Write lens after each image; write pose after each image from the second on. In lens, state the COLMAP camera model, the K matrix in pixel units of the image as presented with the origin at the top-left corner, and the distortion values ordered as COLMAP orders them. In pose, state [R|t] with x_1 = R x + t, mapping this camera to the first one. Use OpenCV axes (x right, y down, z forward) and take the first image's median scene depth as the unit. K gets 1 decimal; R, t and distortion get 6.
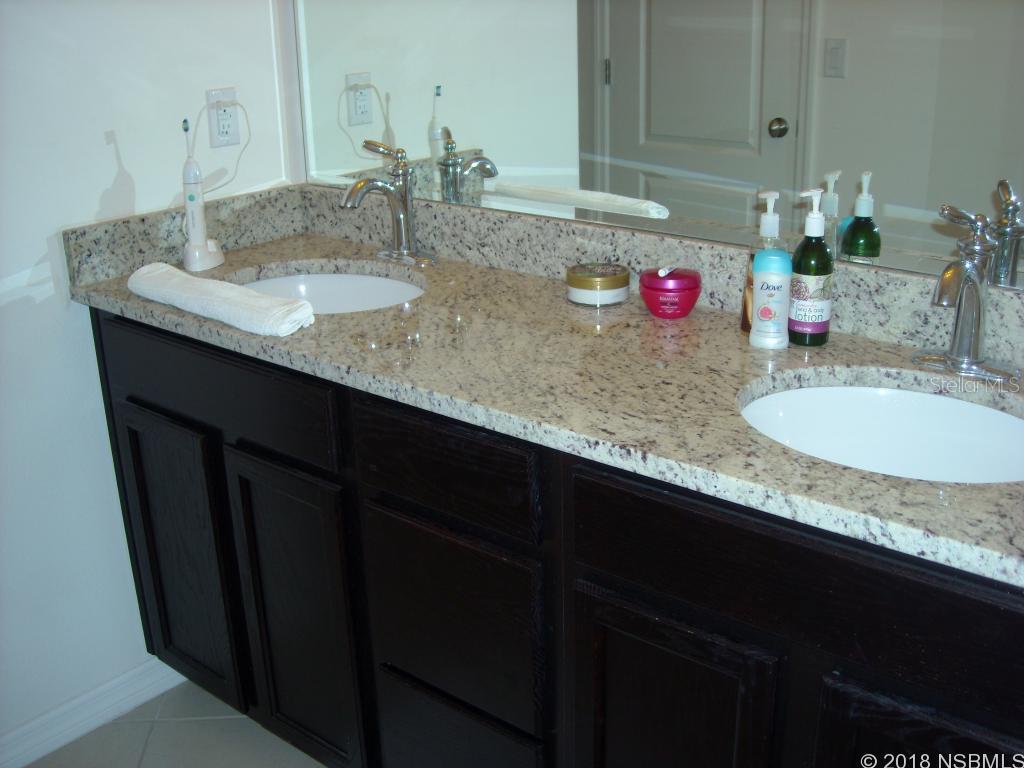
lens RADIAL K [[1126.2, 0, 512.0], [0, 1126.2, 384.0], [0, 0, 1]] dist [-0.150510, 0.028783]
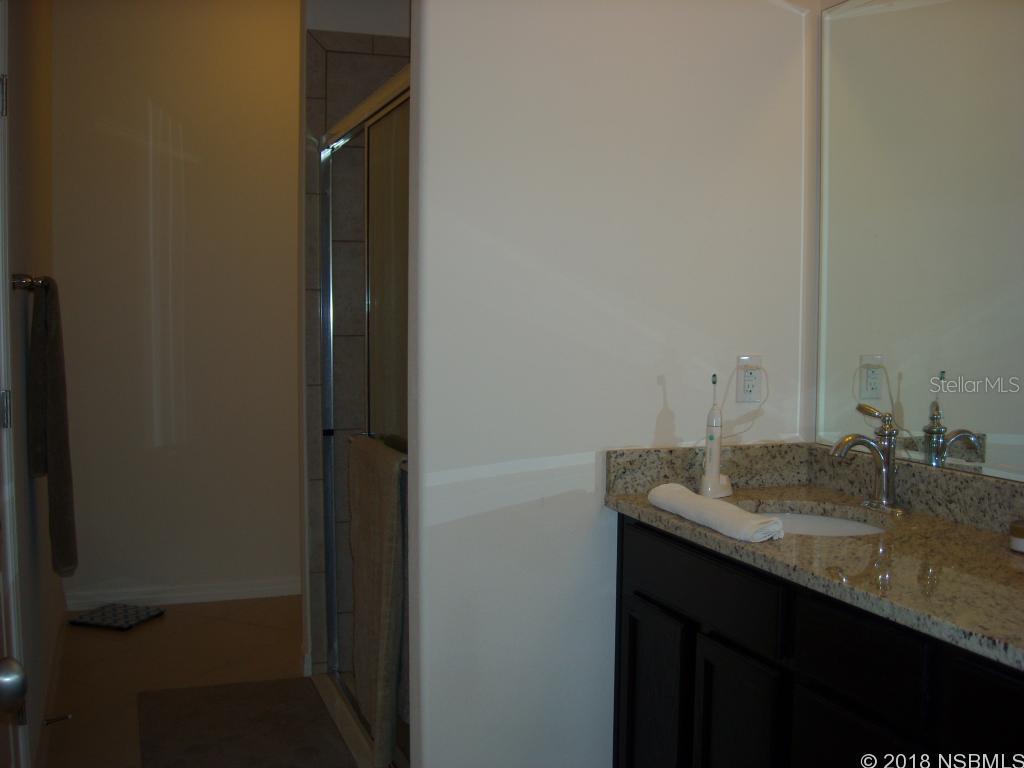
lens RADIAL K [[1126.2, 0, 512.0], [0, 1126.2, 384.0], [0, 0, 1]] dist [-0.150510, 0.028783]
pose [[0.865848, 0.063628, -0.496244, 0.131515], [-0.198087, 0.954423, -0.223247, 0.096045], [0.459422, 0.291597, 0.838989, -0.159695]]
